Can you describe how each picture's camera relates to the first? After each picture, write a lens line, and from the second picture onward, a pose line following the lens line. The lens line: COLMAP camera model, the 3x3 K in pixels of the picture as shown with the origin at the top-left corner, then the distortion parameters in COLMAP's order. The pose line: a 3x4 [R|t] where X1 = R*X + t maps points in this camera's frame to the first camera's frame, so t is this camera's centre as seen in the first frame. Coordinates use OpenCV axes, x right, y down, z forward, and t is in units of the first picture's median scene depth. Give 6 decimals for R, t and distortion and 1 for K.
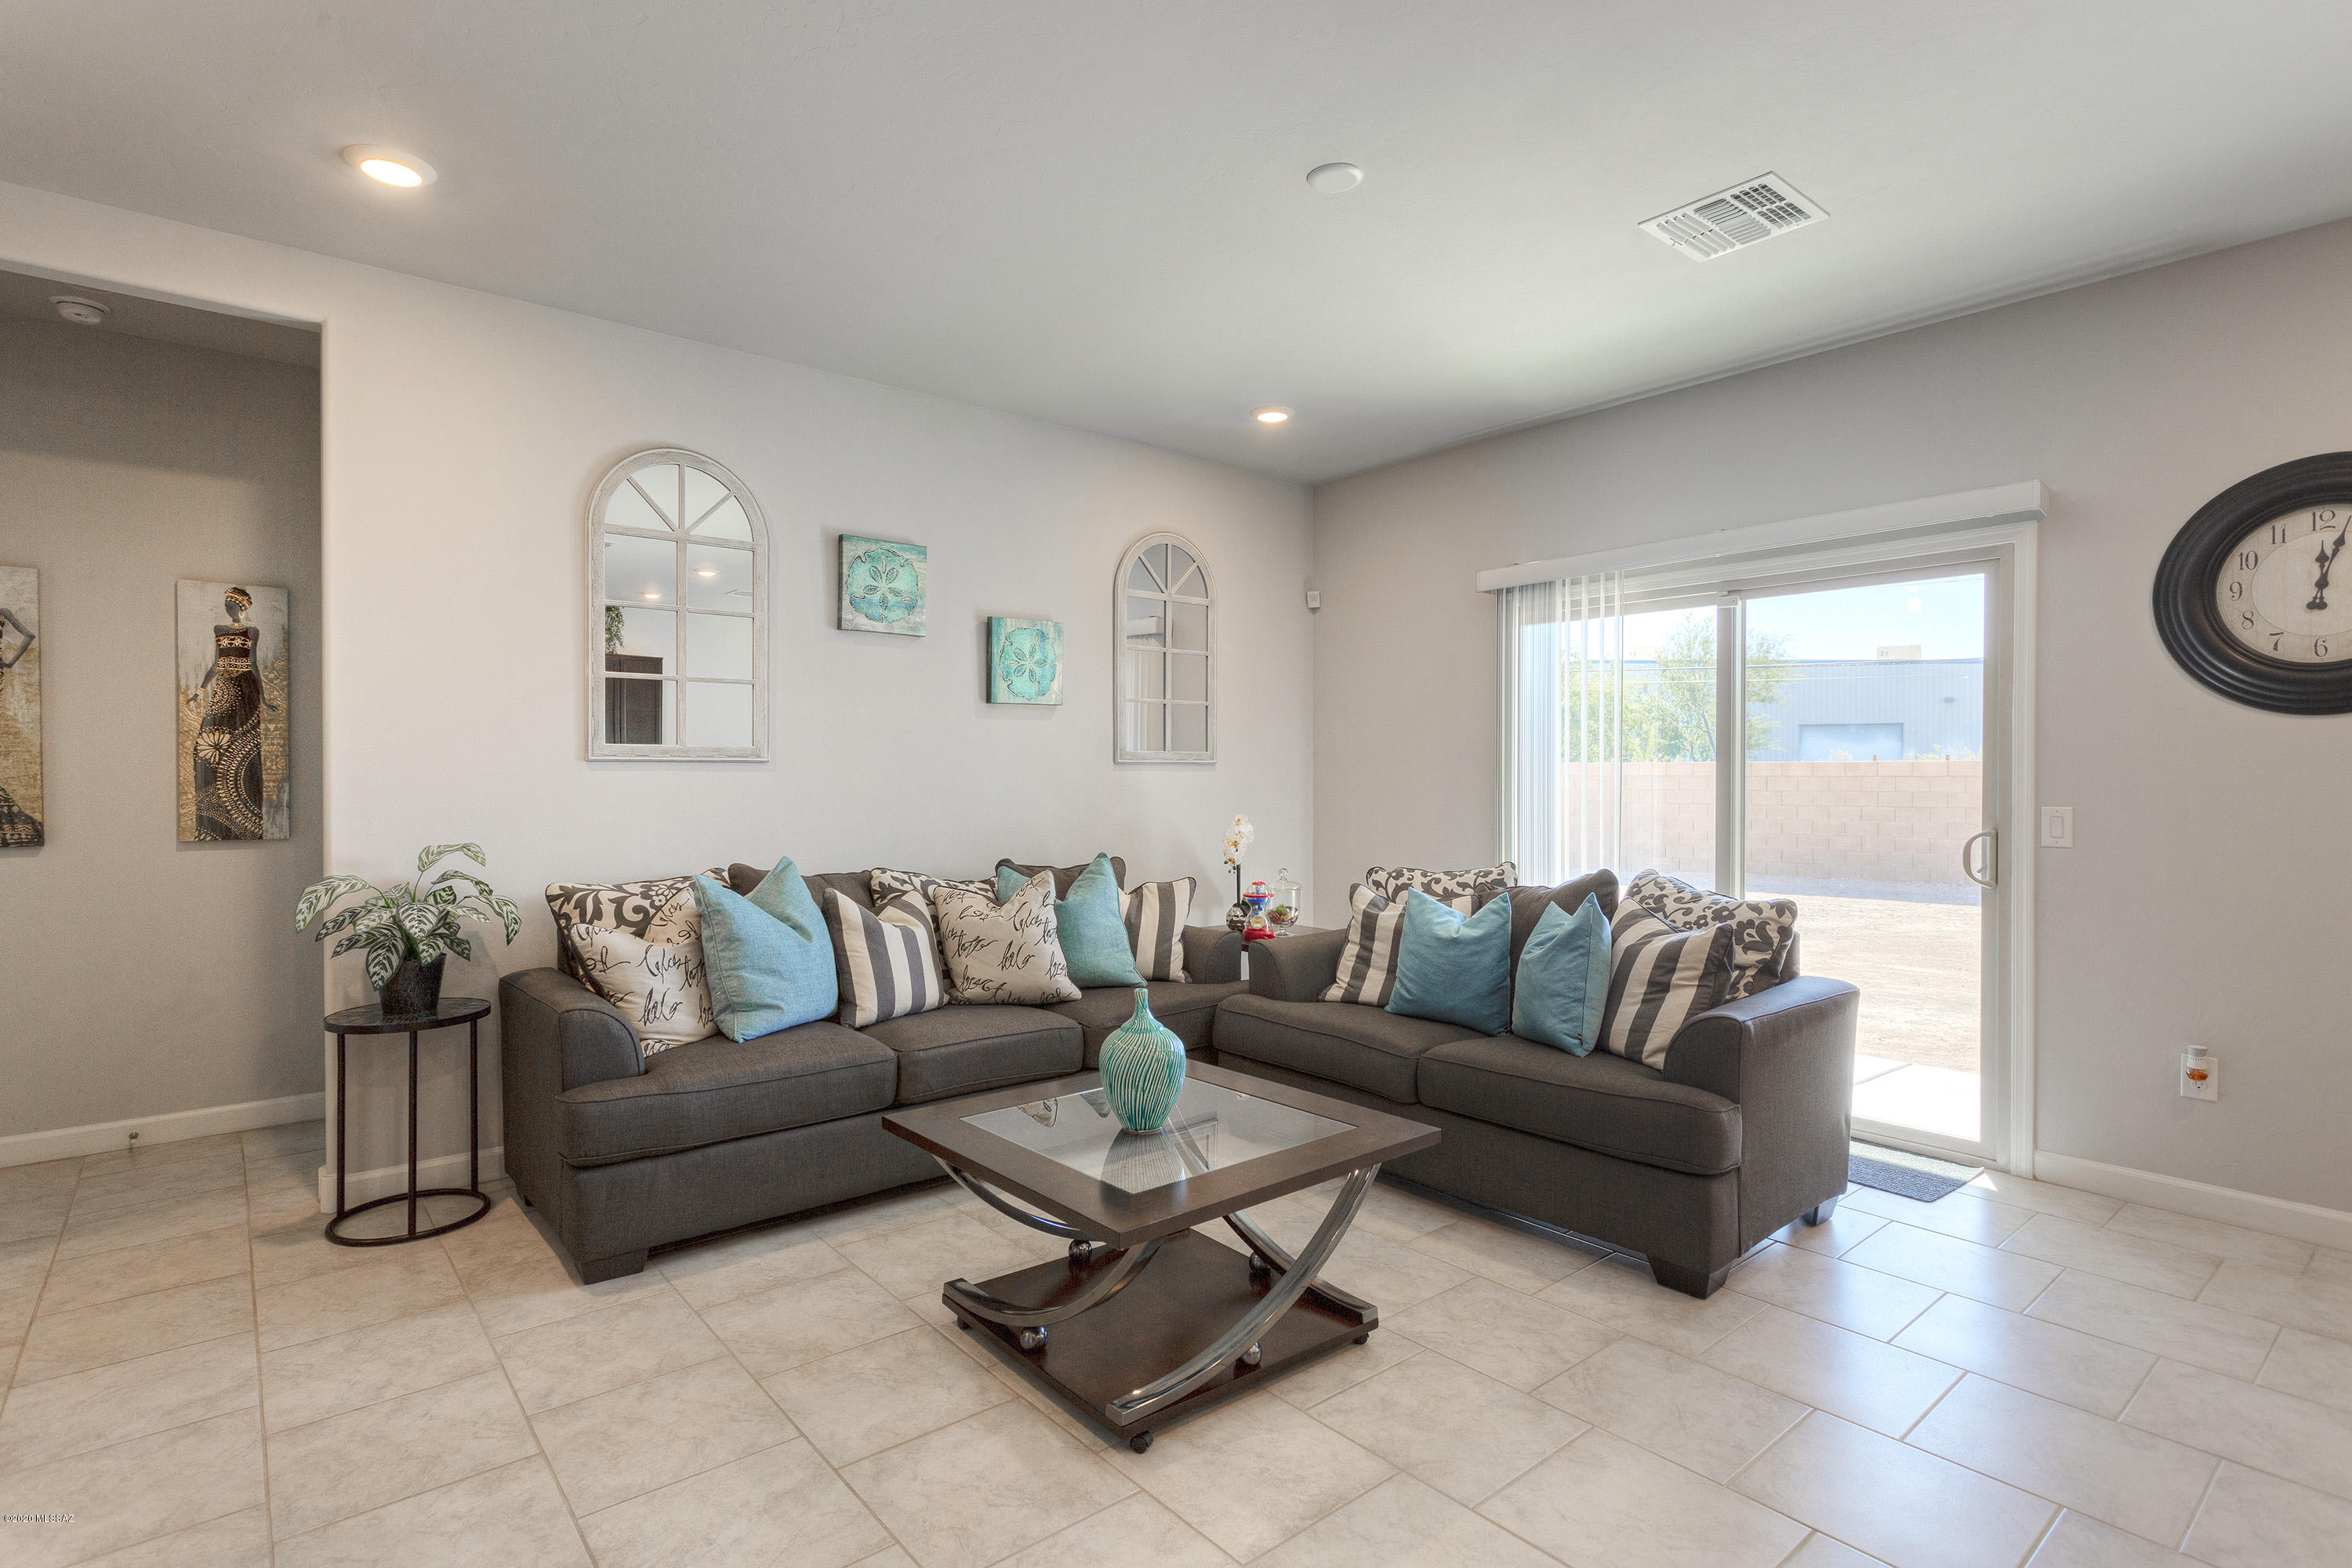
lens RADIAL K [[1152.8, 0, 1161.7], [0, 1152.8, 784.3], [0, 0, 1]] dist [-0.001043, -0.000113]
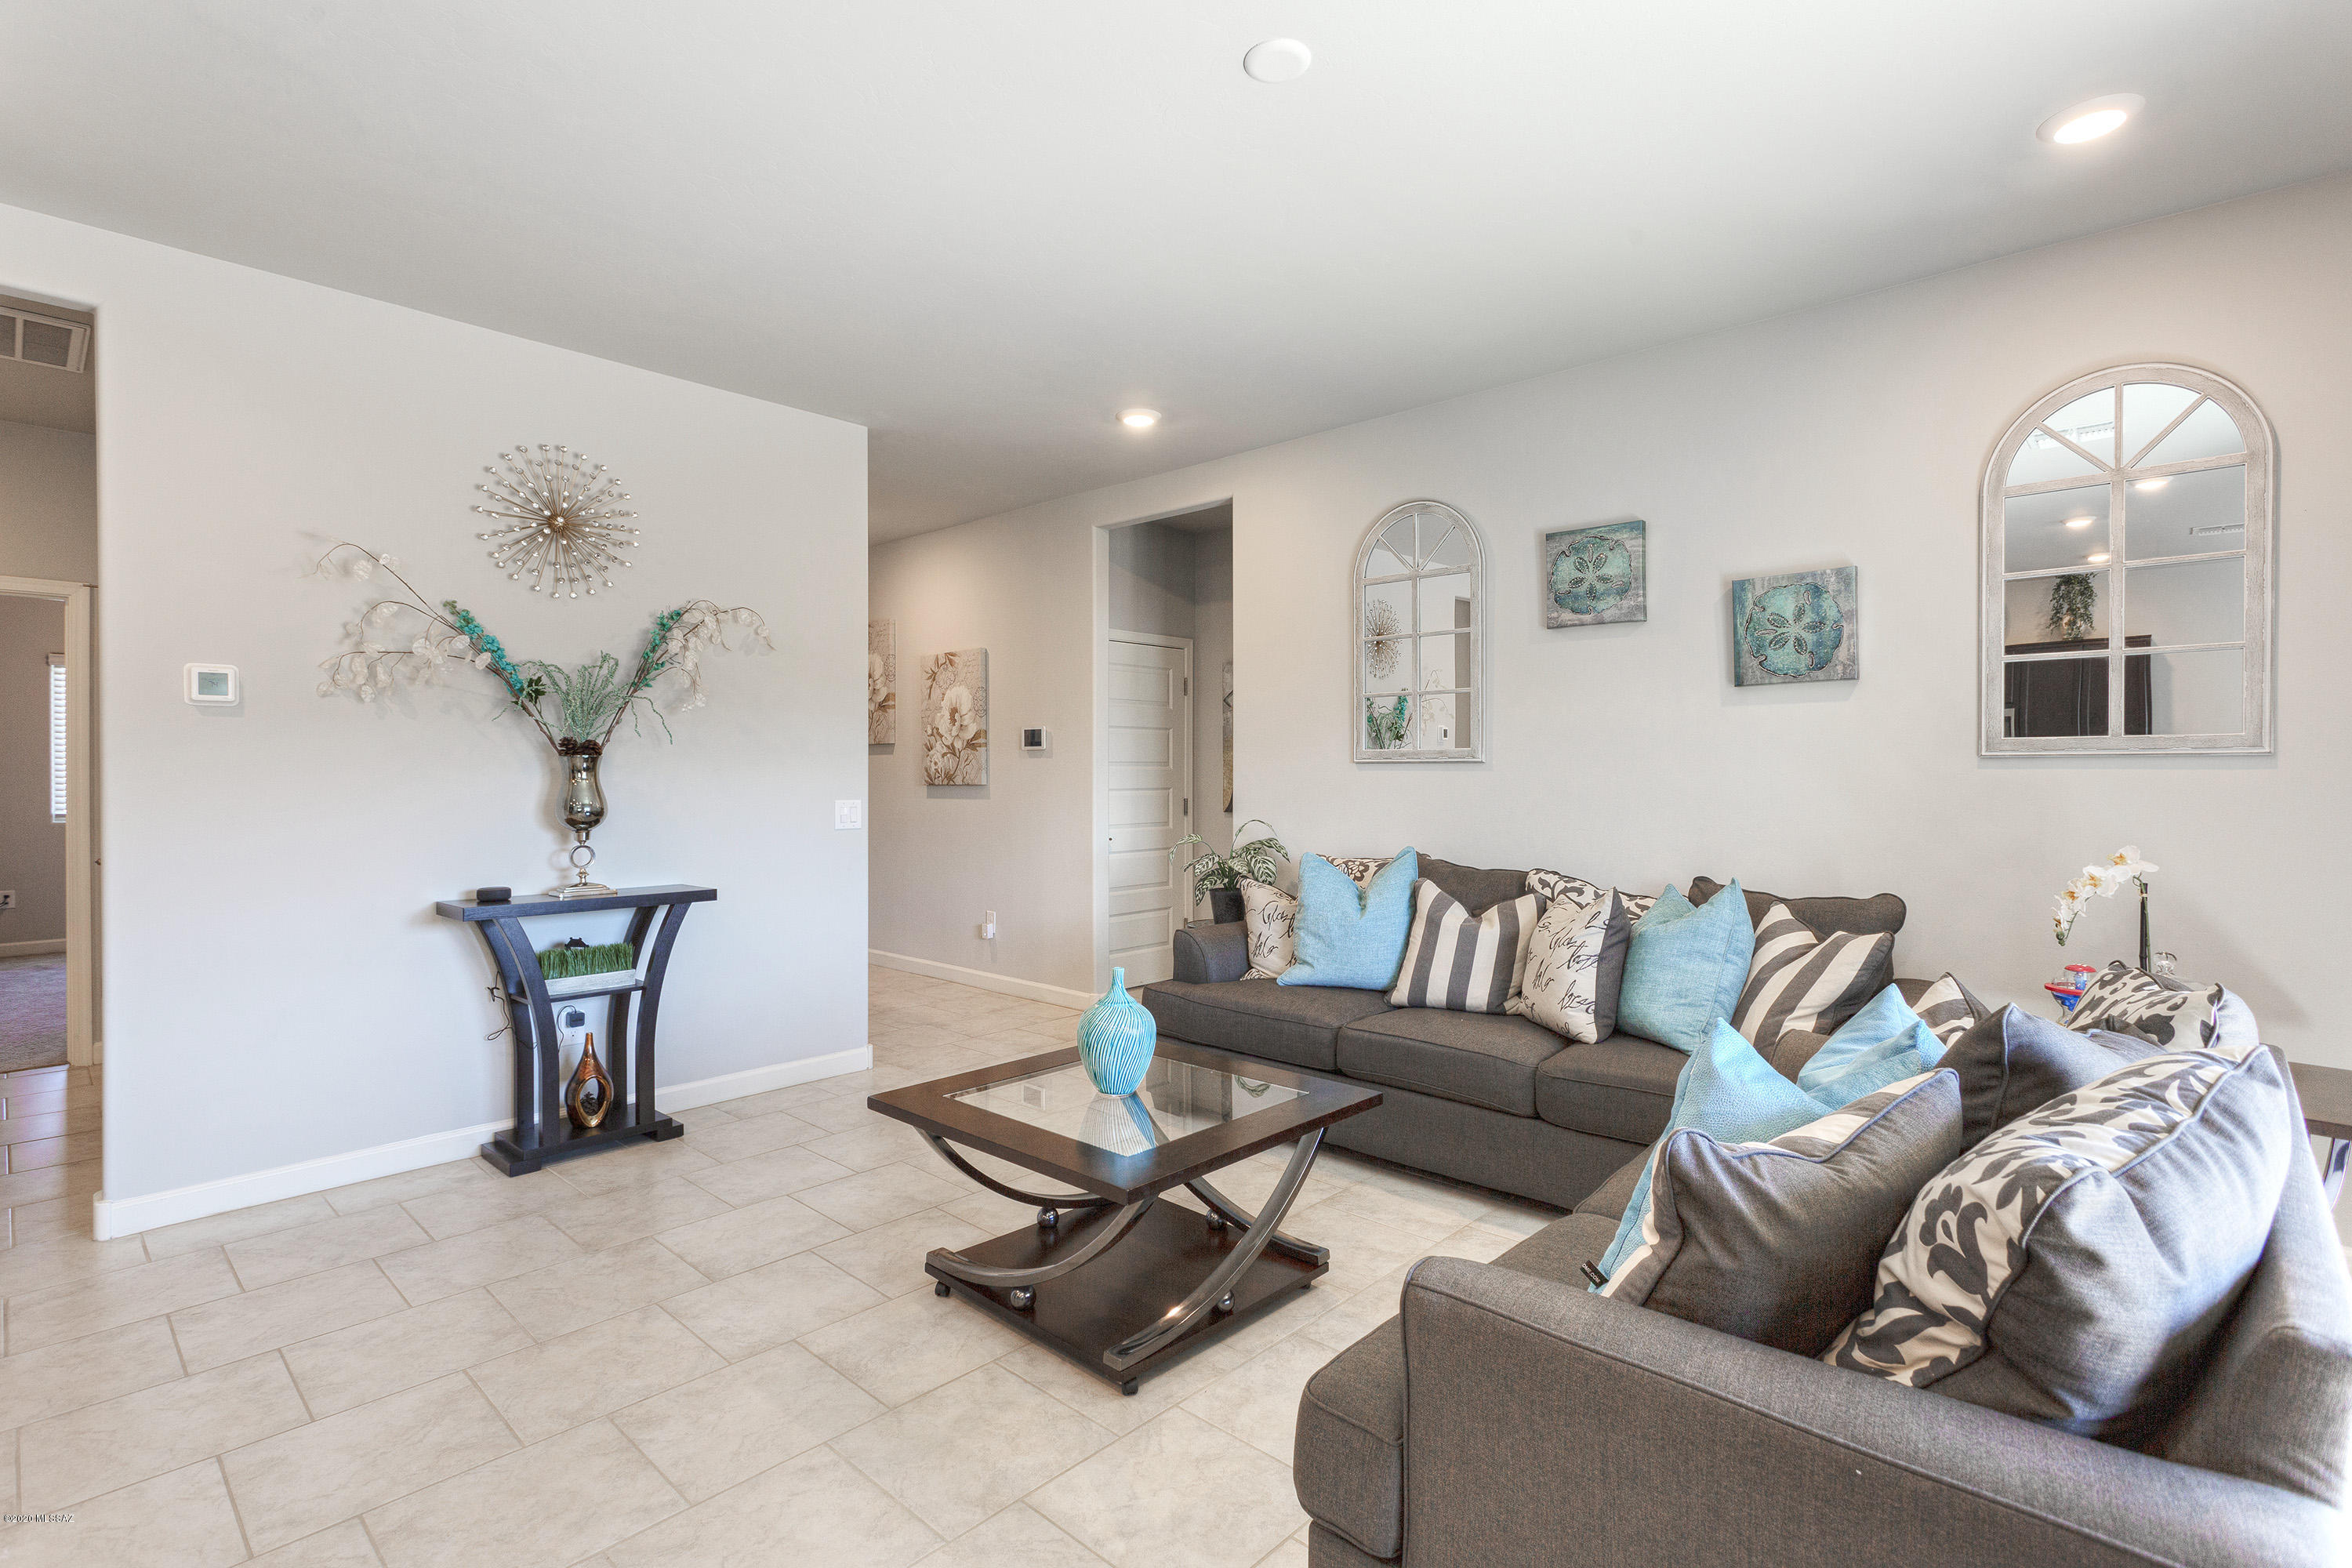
lens RADIAL K [[1103.7, 0, 1176.0], [0, 1103.7, 784.0], [0, 0, 1]] dist [0.001869, -0.000164]
pose [[0.125956, 0.008416, -0.992000, 0.698019], [-0.007952, 0.999940, 0.007474, -0.005197], [0.992004, 0.006947, 0.126016, 0.617357]]
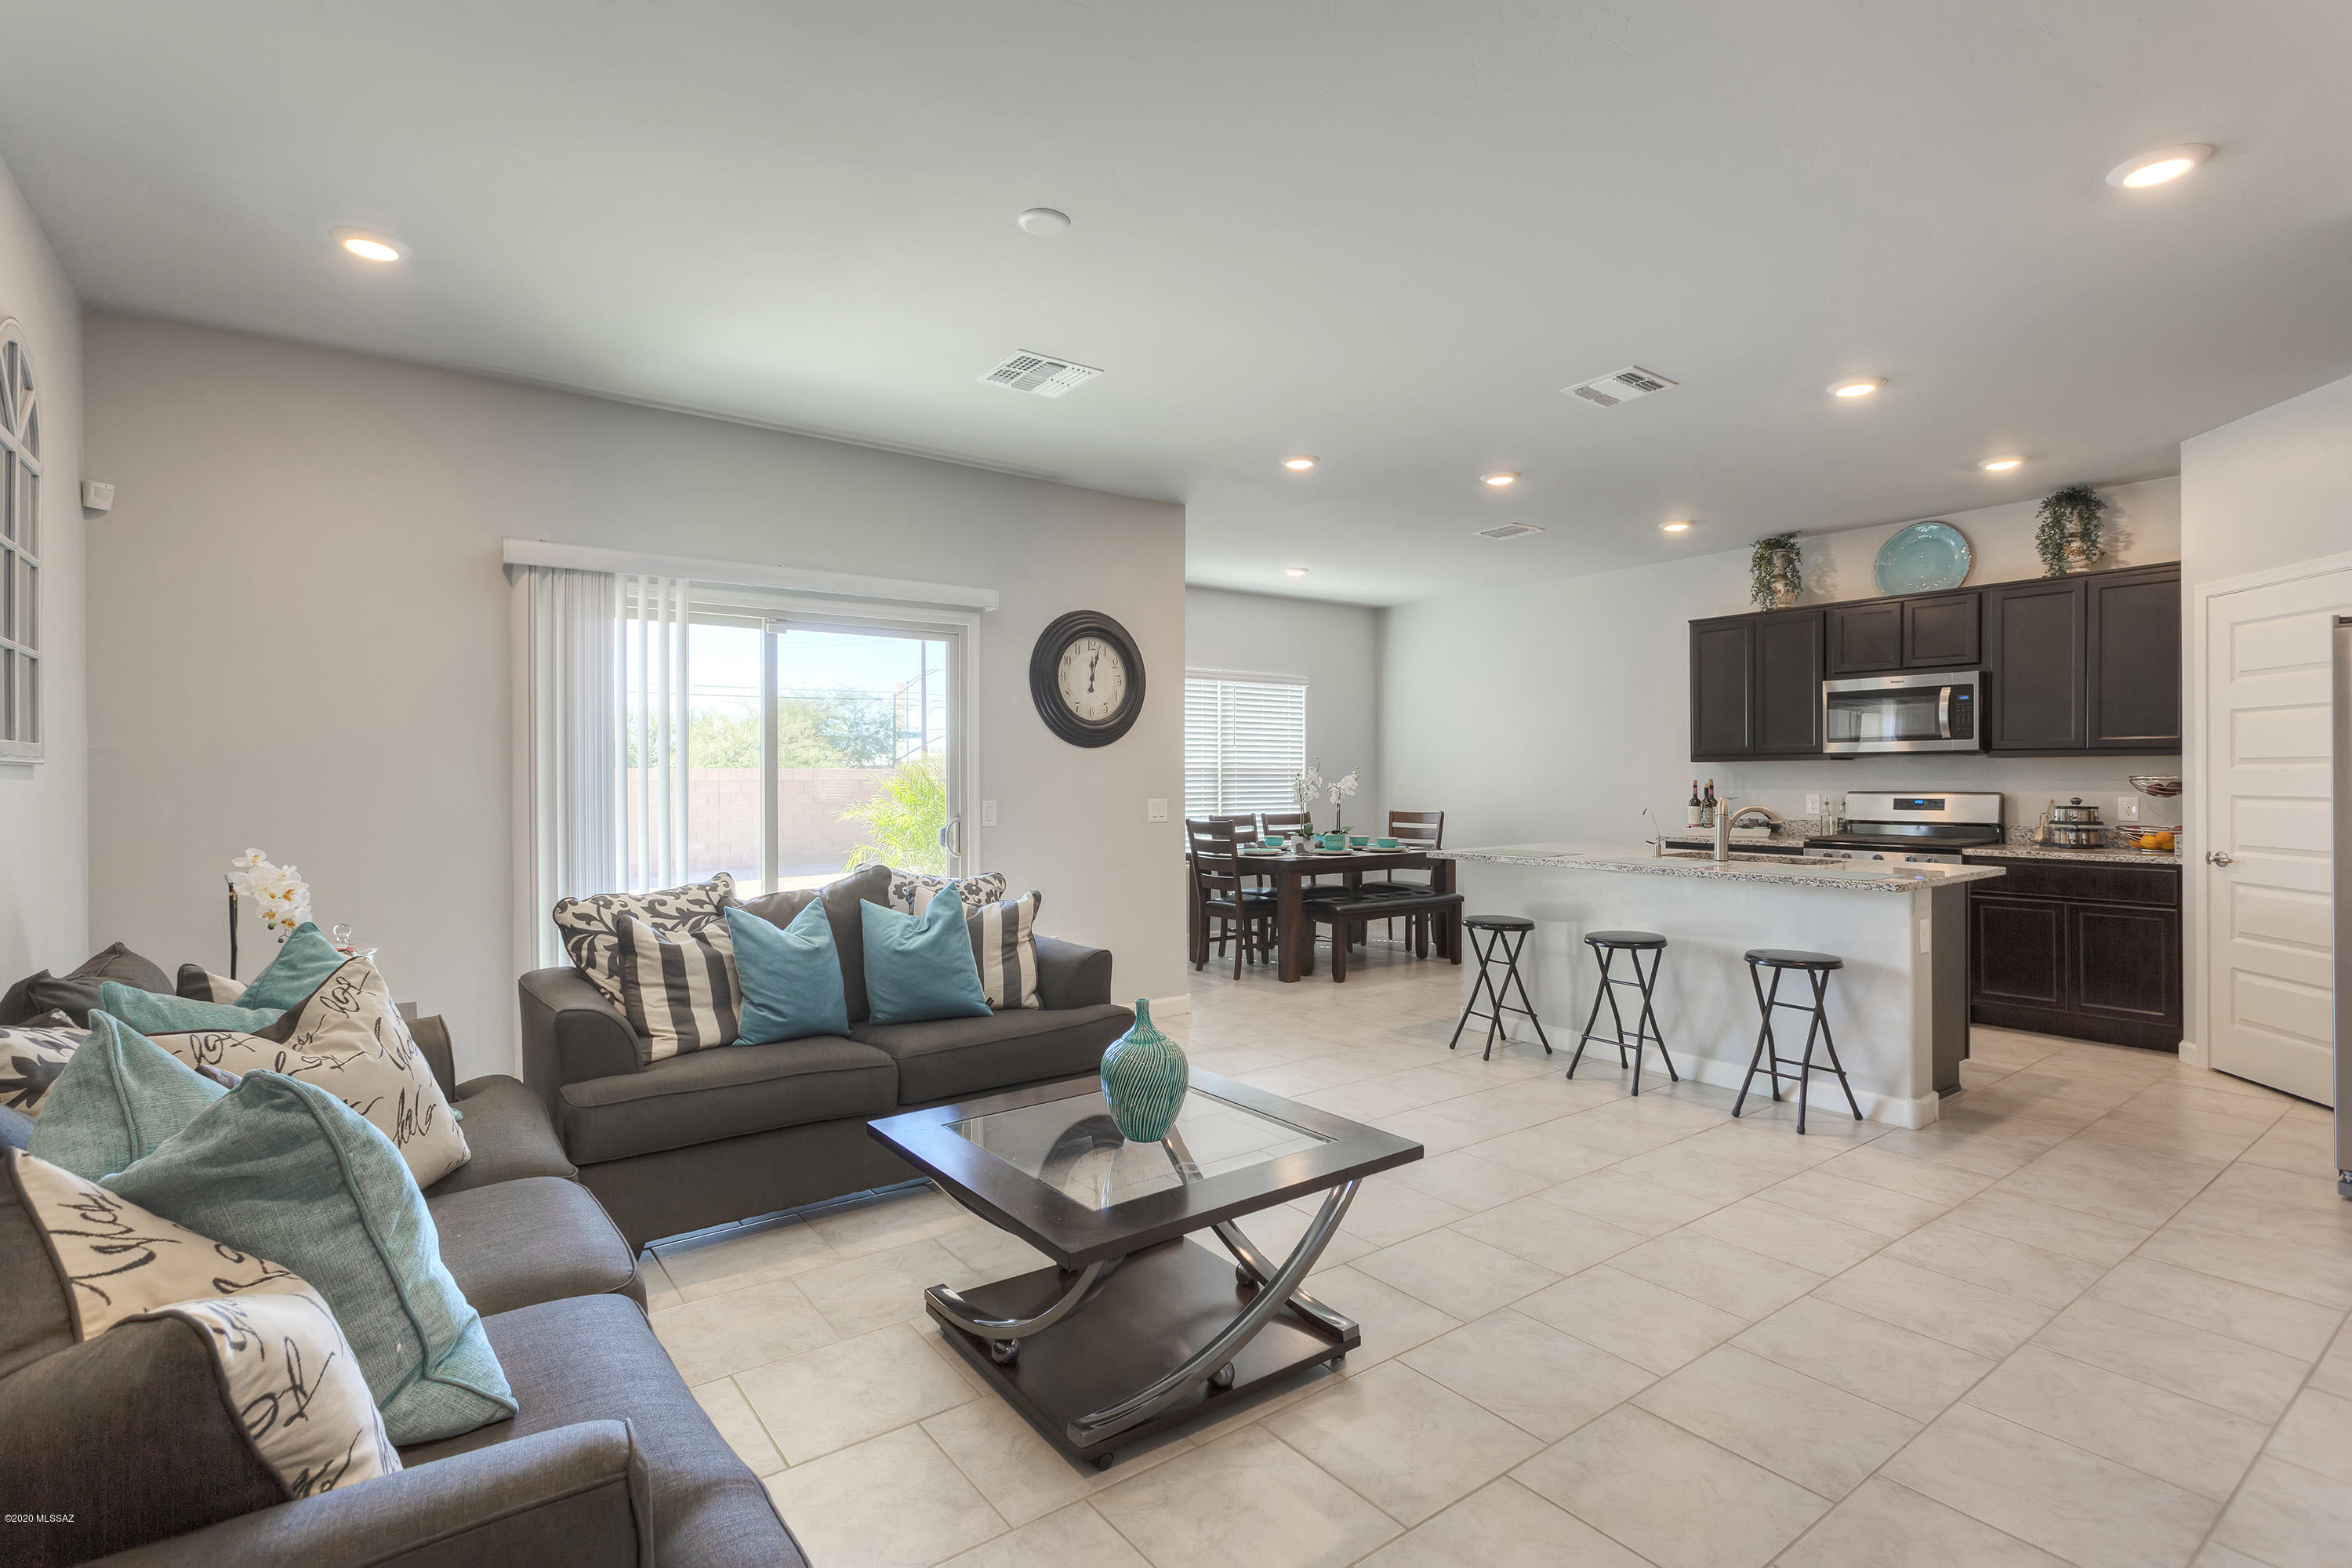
lens RADIAL K [[1103.7, 0, 1176.0], [0, 1103.7, 784.0], [0, 0, 1]] dist [0.001869, -0.000164]
pose [[0.050821, -0.007017, 0.998683, -0.642419], [0.011636, 0.999912, 0.006433, -0.008531], [-0.998640, 0.011294, 0.050898, 0.618131]]
